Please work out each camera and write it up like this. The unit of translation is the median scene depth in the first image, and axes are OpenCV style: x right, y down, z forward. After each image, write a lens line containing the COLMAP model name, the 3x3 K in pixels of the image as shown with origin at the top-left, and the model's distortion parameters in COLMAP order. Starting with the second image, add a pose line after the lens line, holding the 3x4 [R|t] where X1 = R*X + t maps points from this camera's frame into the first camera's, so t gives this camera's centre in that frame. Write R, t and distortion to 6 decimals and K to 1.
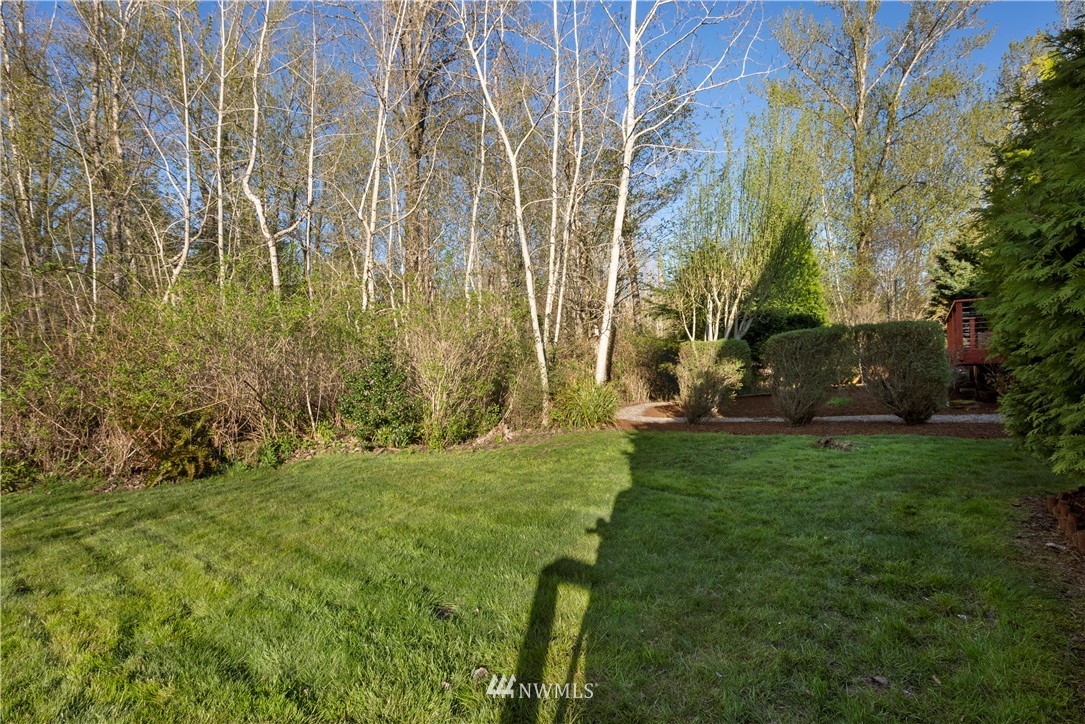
lens RADIAL K [[494.7, 0, 533.7], [0, 494.7, 376.4], [0, 0, 1]] dist [-0.005992, 0.000677]
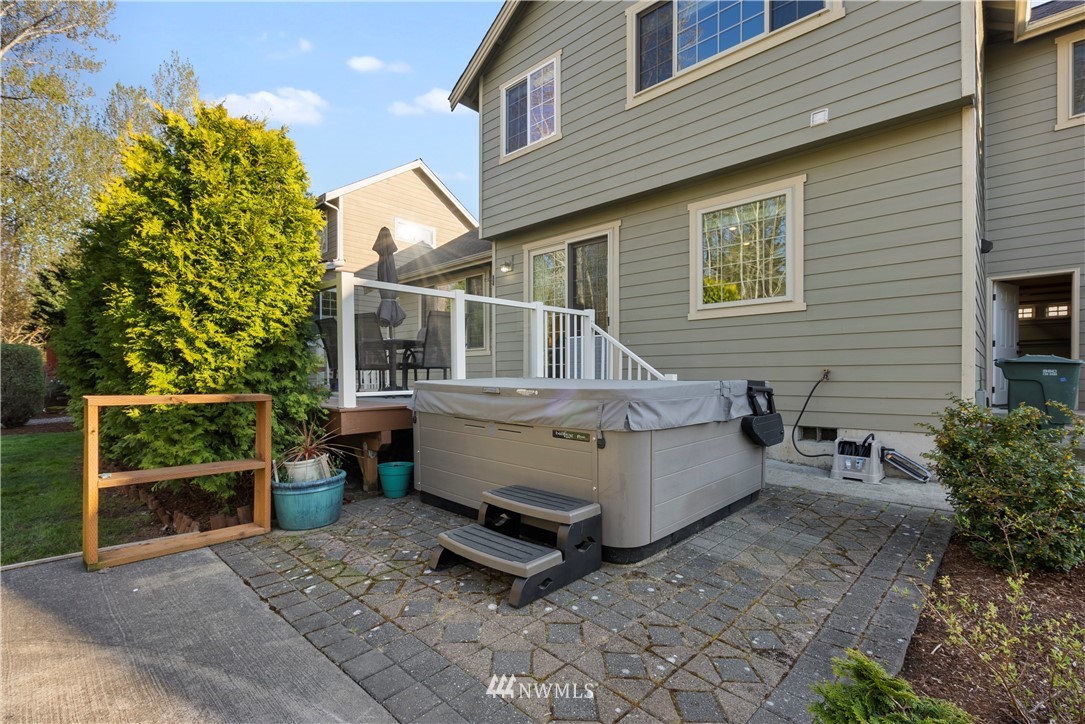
lens RADIAL K [[494.7, 0, 533.7], [0, 494.7, 376.4], [0, 0, 1]] dist [-0.005992, 0.000677]
pose [[0.095746, 0.016720, 0.995265, -0.146722], [-0.001601, 0.999860, -0.016643, -0.005578], [-0.995404, 0.000000, 0.095760, -0.183595]]
